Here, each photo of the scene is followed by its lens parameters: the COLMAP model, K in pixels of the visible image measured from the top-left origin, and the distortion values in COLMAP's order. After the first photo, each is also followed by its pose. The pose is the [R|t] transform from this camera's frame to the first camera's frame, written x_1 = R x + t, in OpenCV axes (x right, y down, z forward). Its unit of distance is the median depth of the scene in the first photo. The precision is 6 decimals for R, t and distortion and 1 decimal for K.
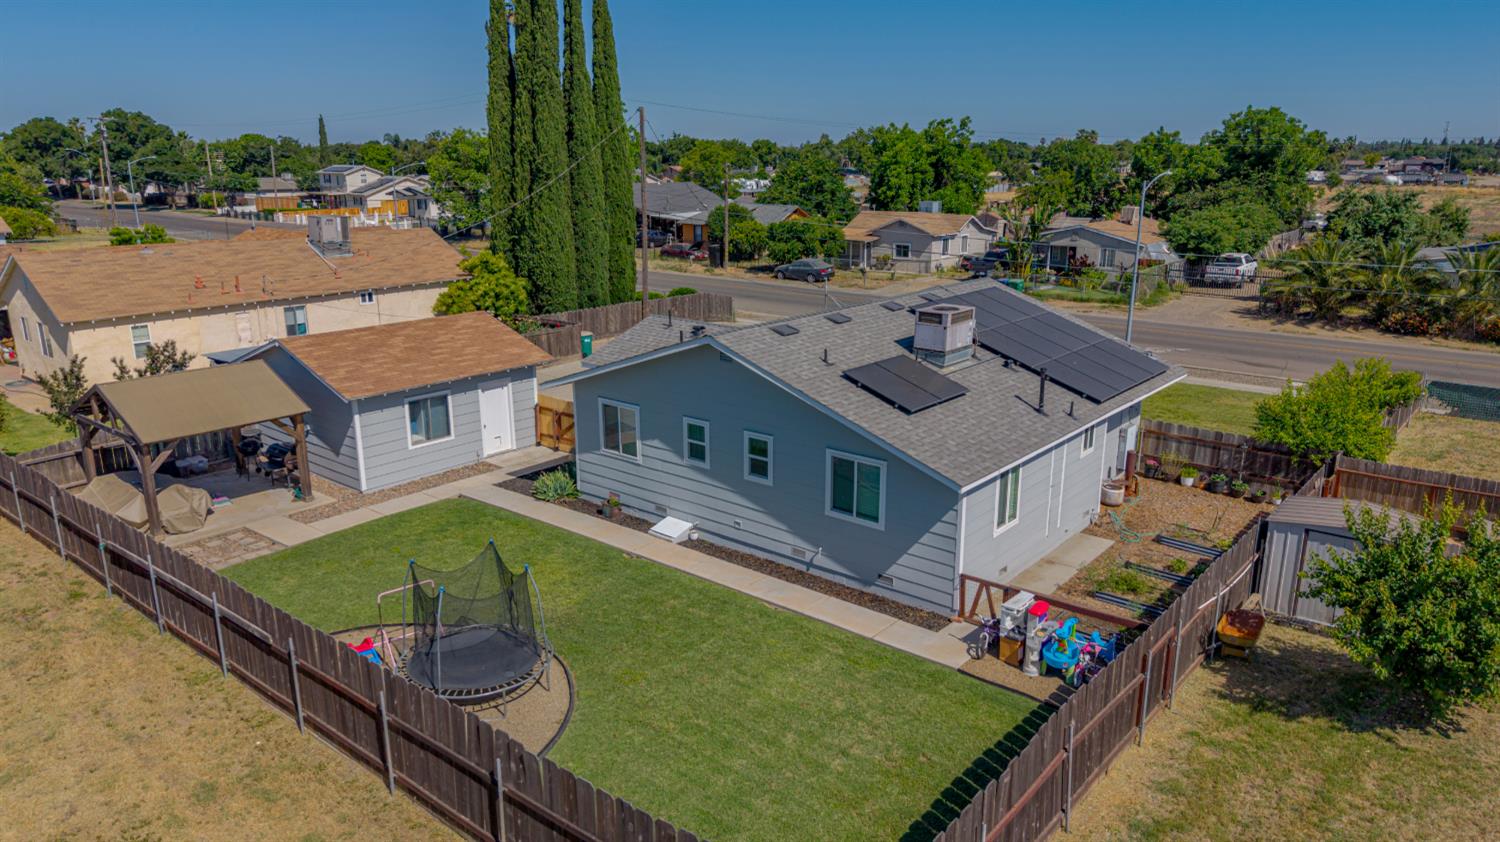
lens RADIAL K [[1005.6, 0, 750.4], [0, 1005.6, 422.4], [0, 0, 1]] dist [0.035595, -0.040064]
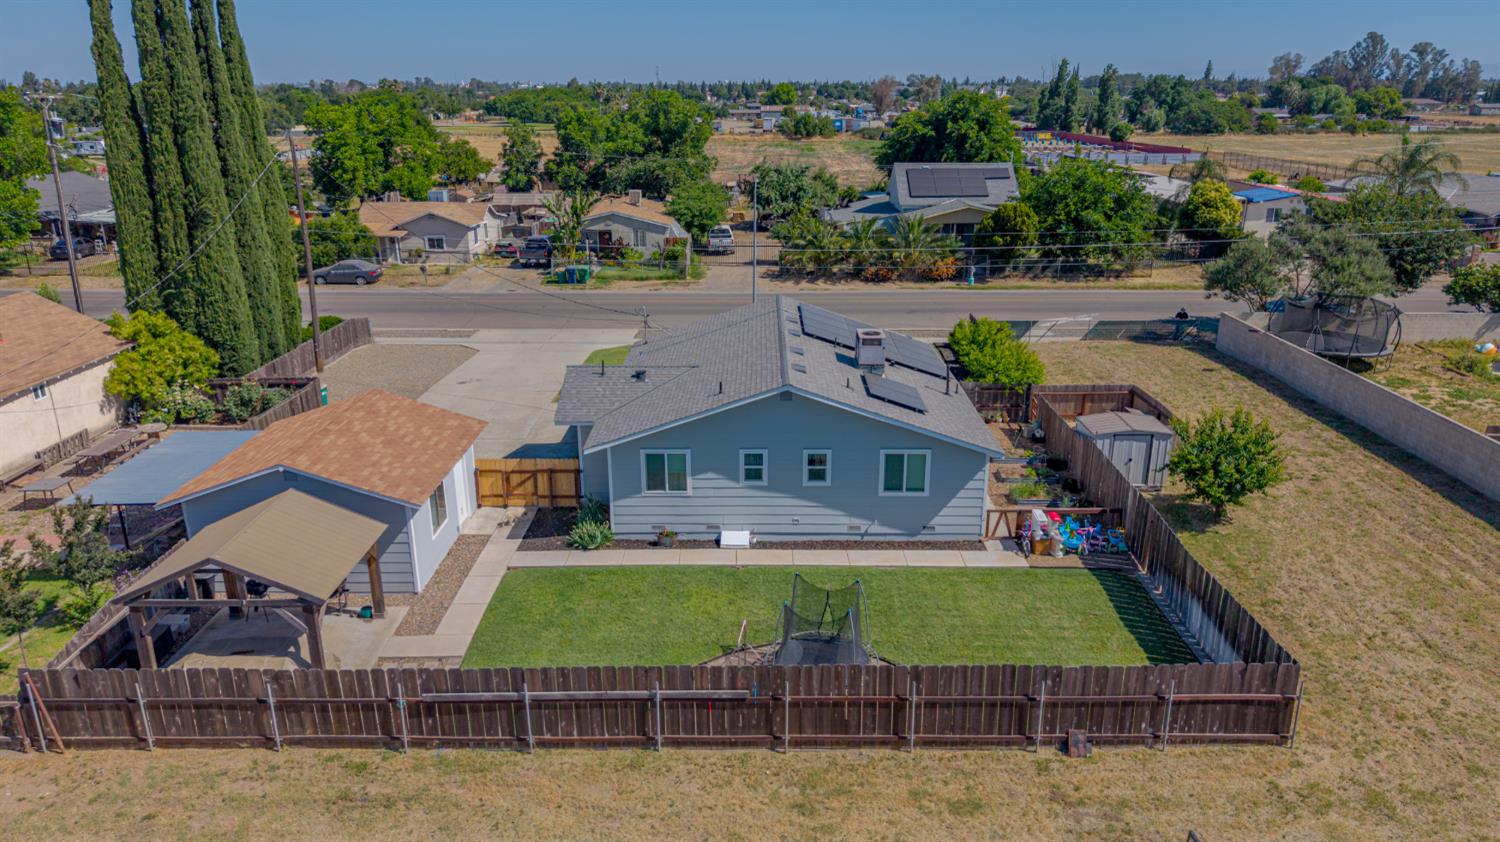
lens RADIAL K [[1005.6, 0, 754.5], [0, 1005.6, 416.6], [0, 0, 1]] dist [0.035595, -0.040064]
pose [[0.771570, -0.198393, 0.604417, -0.406871], [0.166608, 0.979982, 0.108984, -0.091113], [-0.613939, 0.016612, 0.789179, -0.000250]]
